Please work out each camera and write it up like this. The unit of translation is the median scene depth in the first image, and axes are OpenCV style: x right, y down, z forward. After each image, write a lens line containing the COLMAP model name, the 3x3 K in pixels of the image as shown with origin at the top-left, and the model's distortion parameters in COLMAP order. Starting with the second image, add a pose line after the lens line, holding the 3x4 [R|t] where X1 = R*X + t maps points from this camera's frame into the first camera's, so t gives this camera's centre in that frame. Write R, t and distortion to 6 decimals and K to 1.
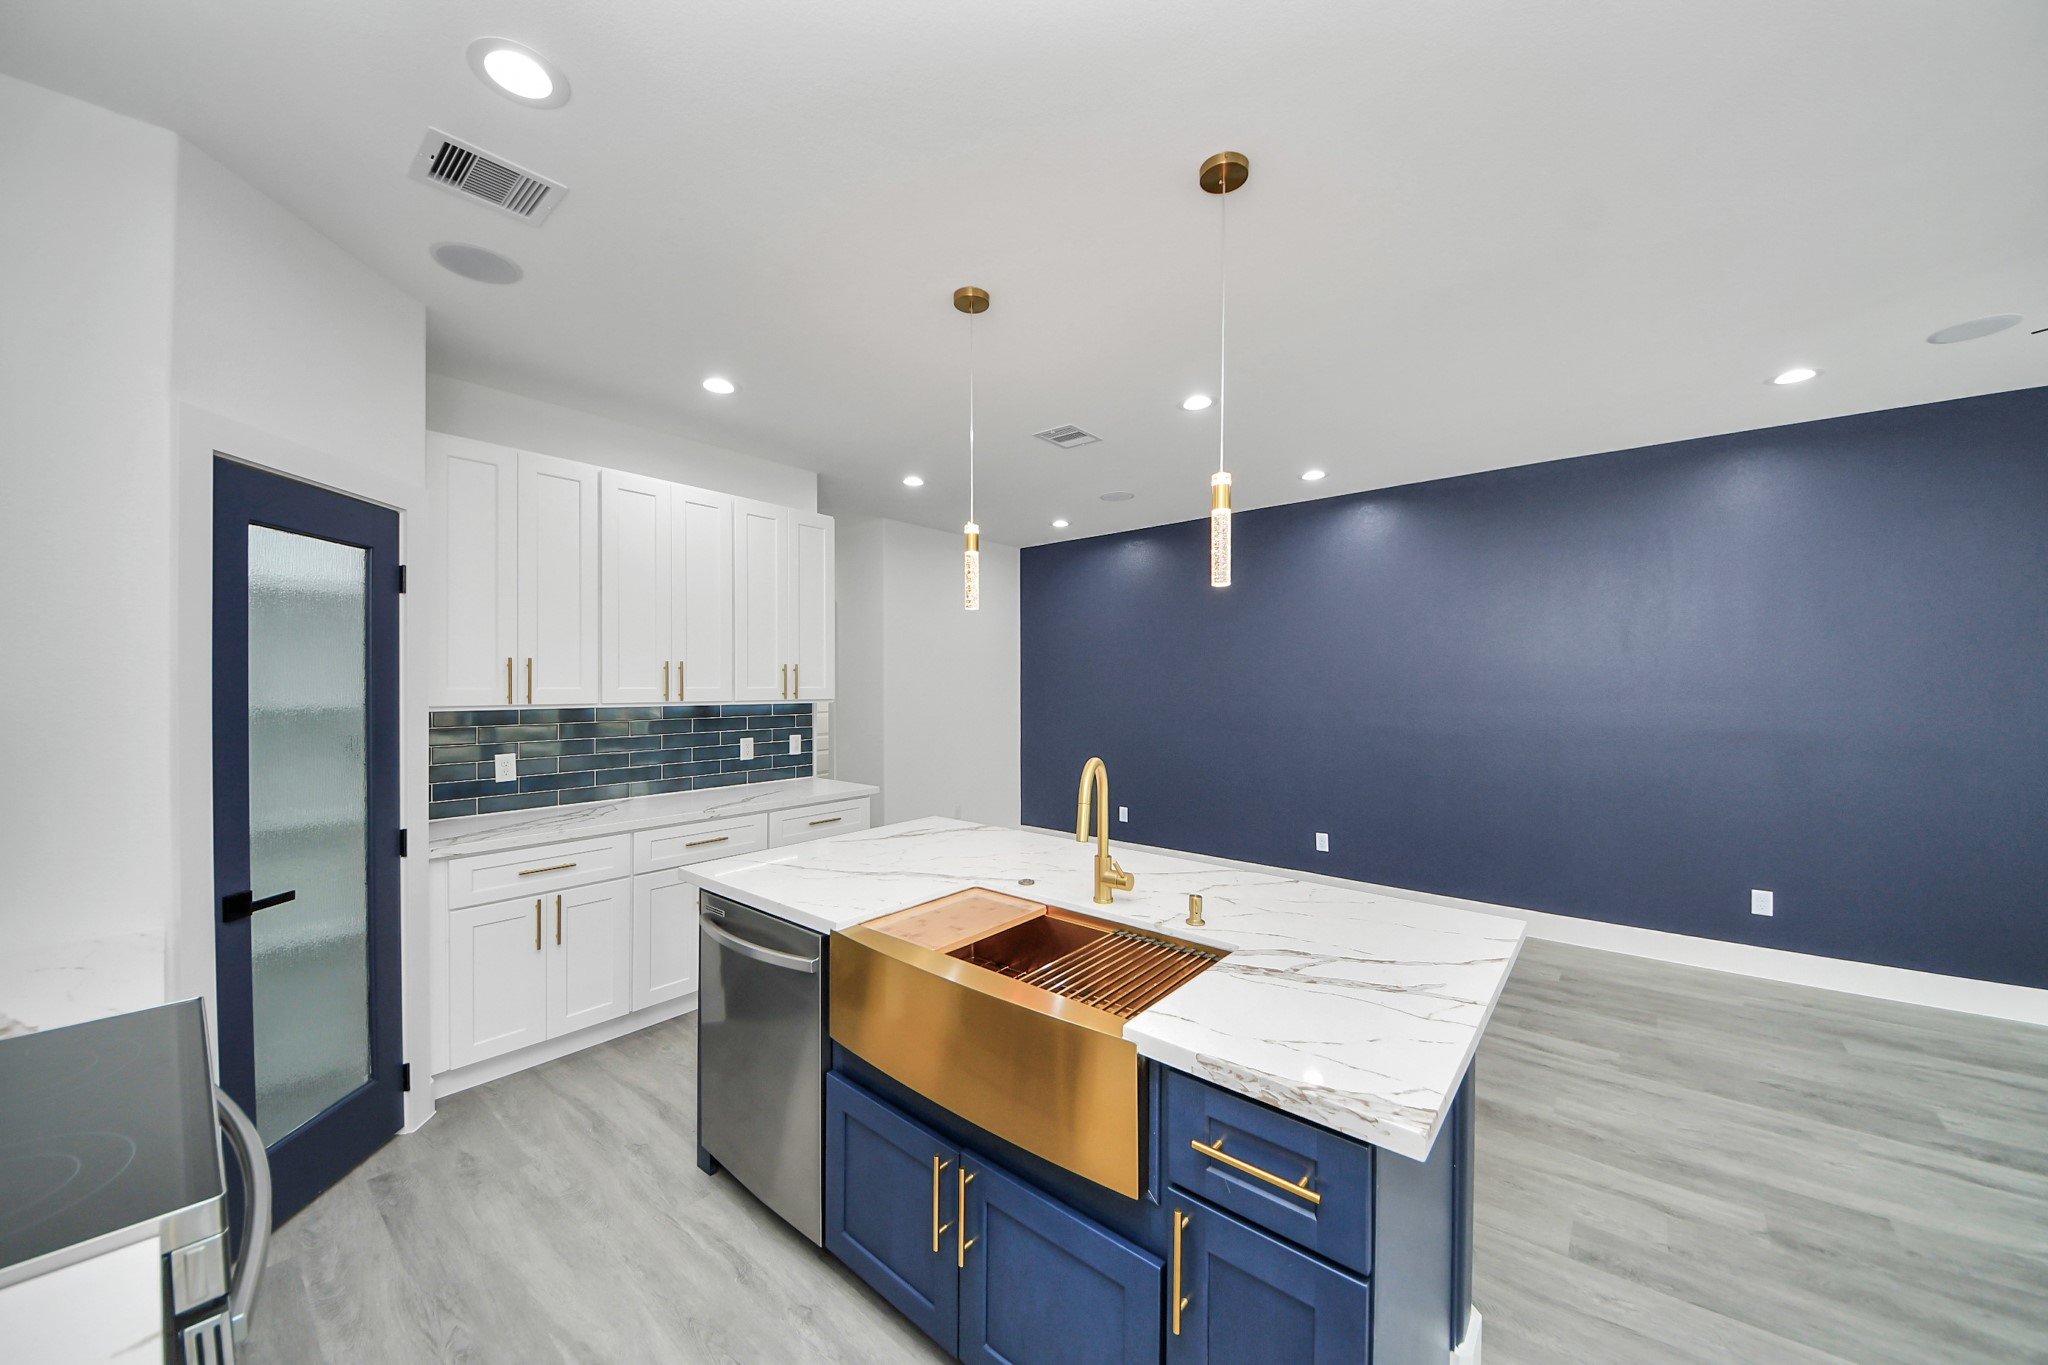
lens RADIAL K [[727.7, 0, 1056.9], [0, 727.7, 686.7], [0, 0, 1]] dist [0.000939, -0.013241]
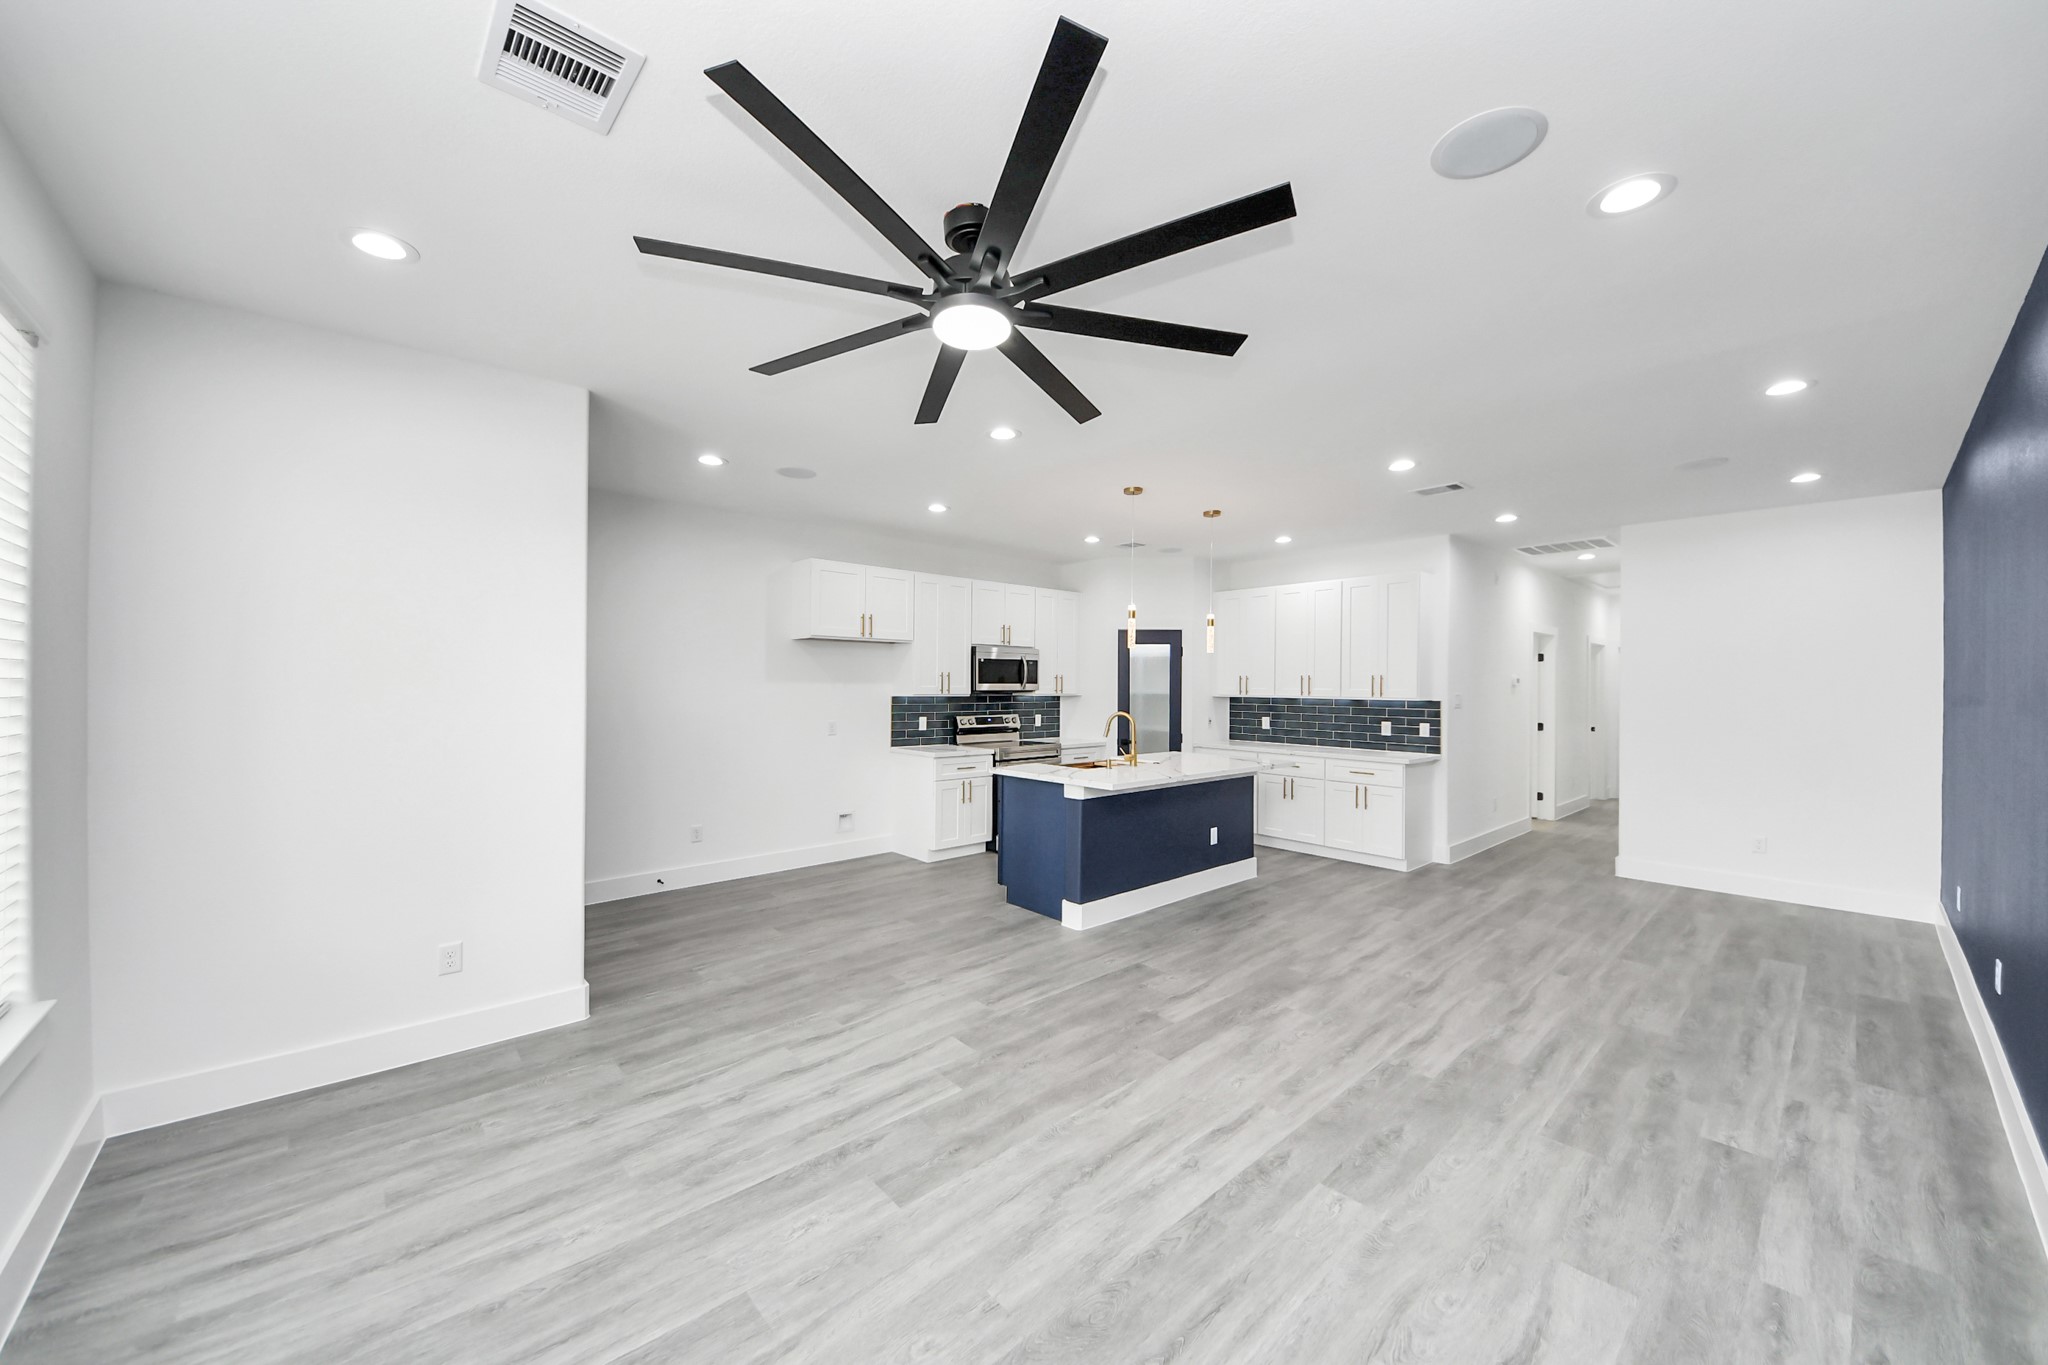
lens RADIAL K [[767.9, 0, 973.3], [0, 767.9, 673.0], [0, 0, 1]] dist [0.033126, -0.018633]
pose [[-0.187407, -0.016544, -0.982143, 1.842700], [-0.010210, 0.999837, -0.014894, -0.001217], [0.982229, 0.007236, -0.187545, 0.578050]]
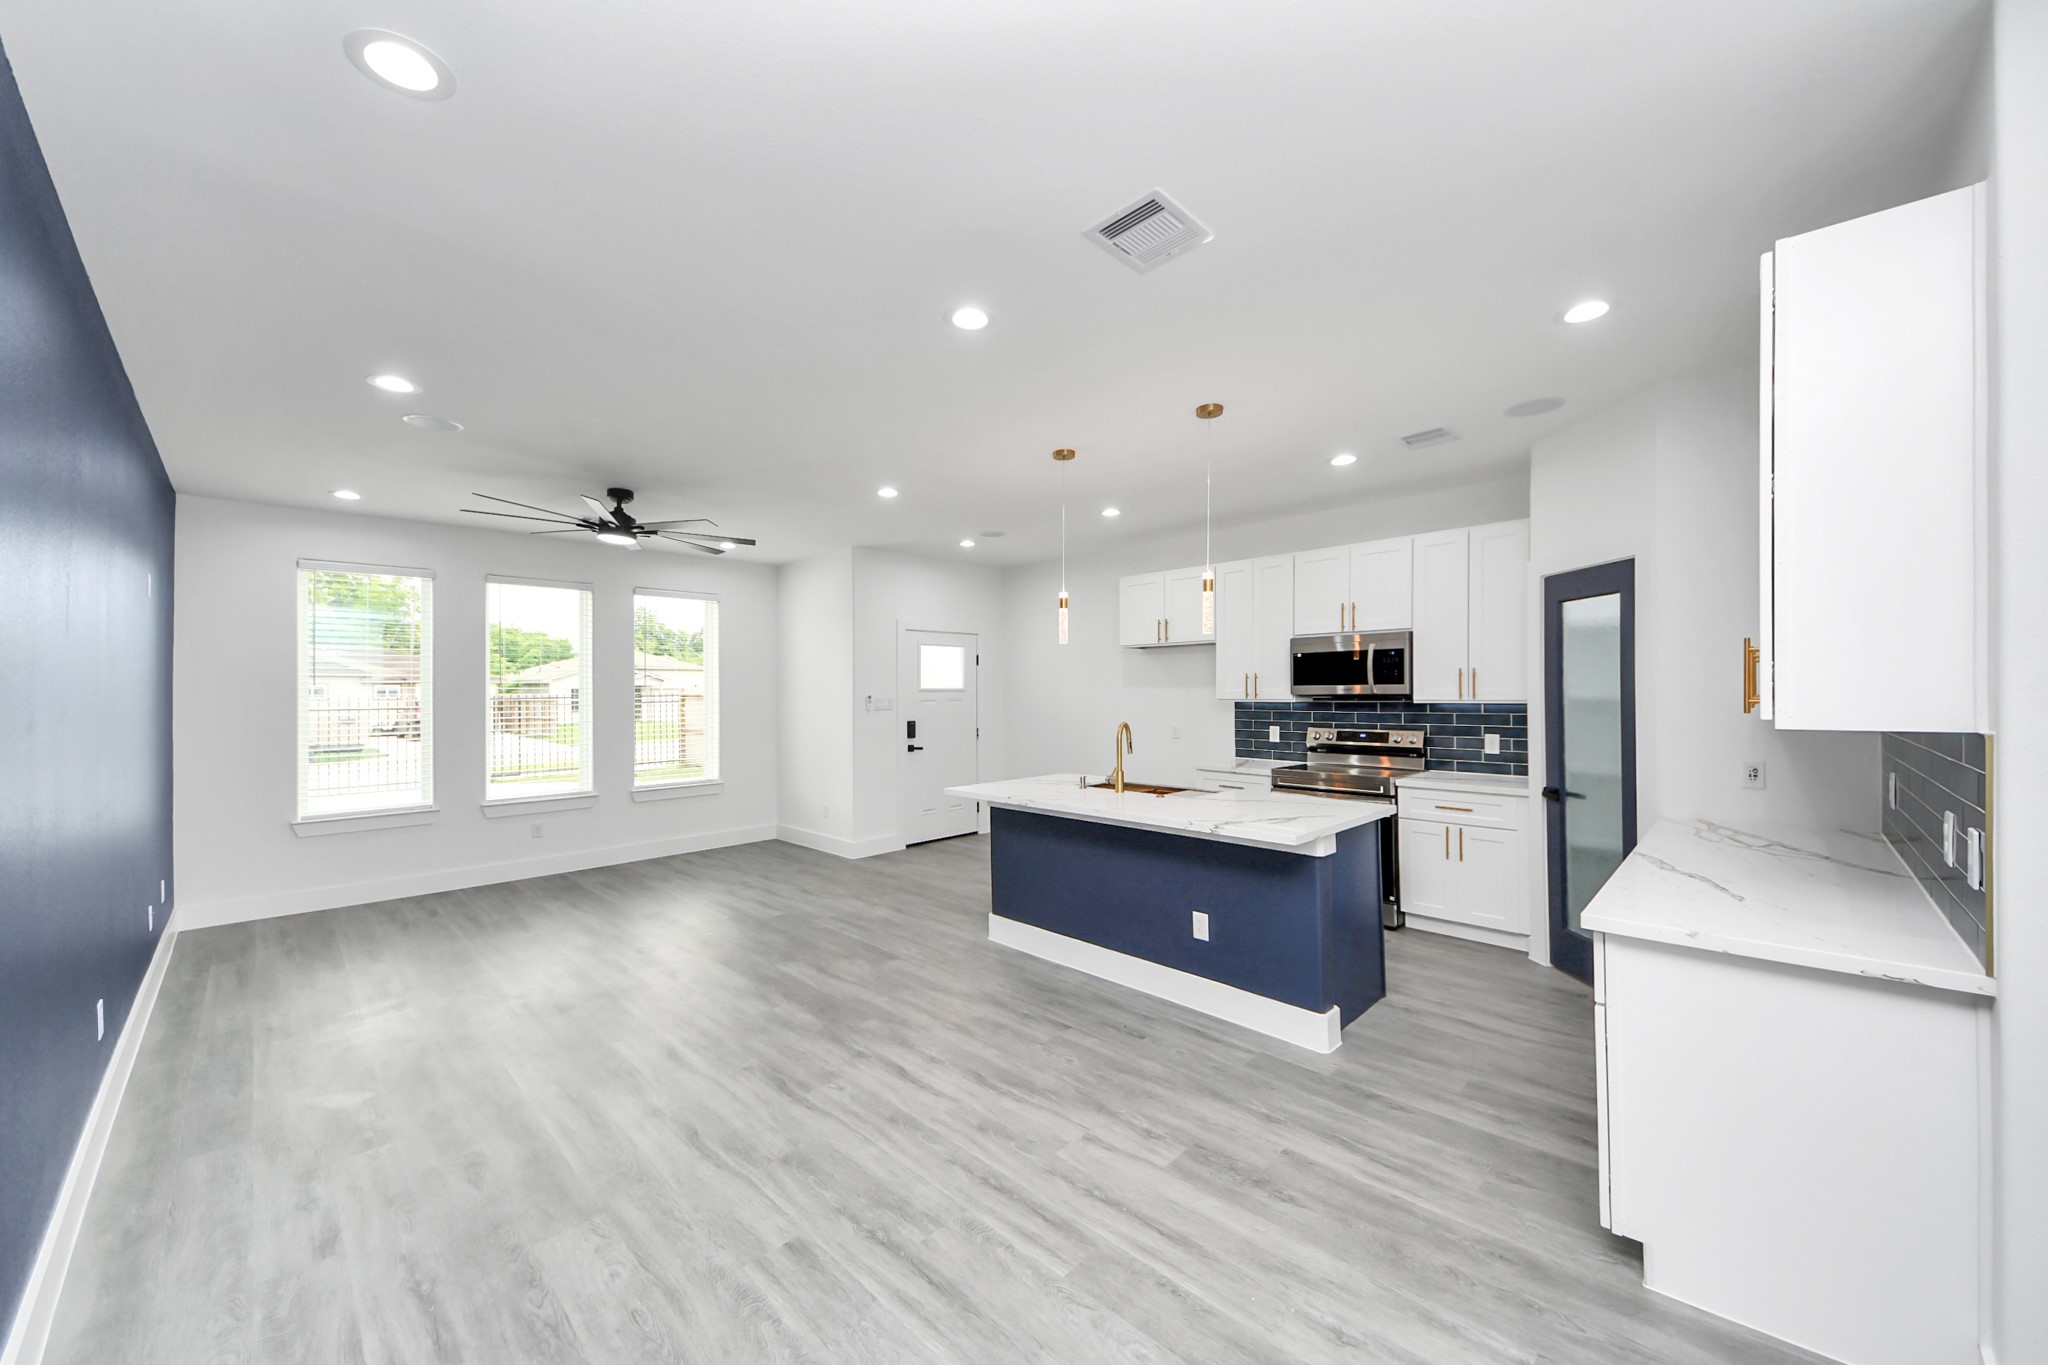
lens RADIAL K [[750.0, 0, 1001.7], [0, 750.0, 686.8], [0, 0, 1]] dist [0.070412, -0.035072]
pose [[-0.990159, 0.010658, 0.139537, 0.057030], [0.010320, 0.999942, -0.003150, -0.003531], [-0.139563, -0.001679, -0.990212, 1.966476]]
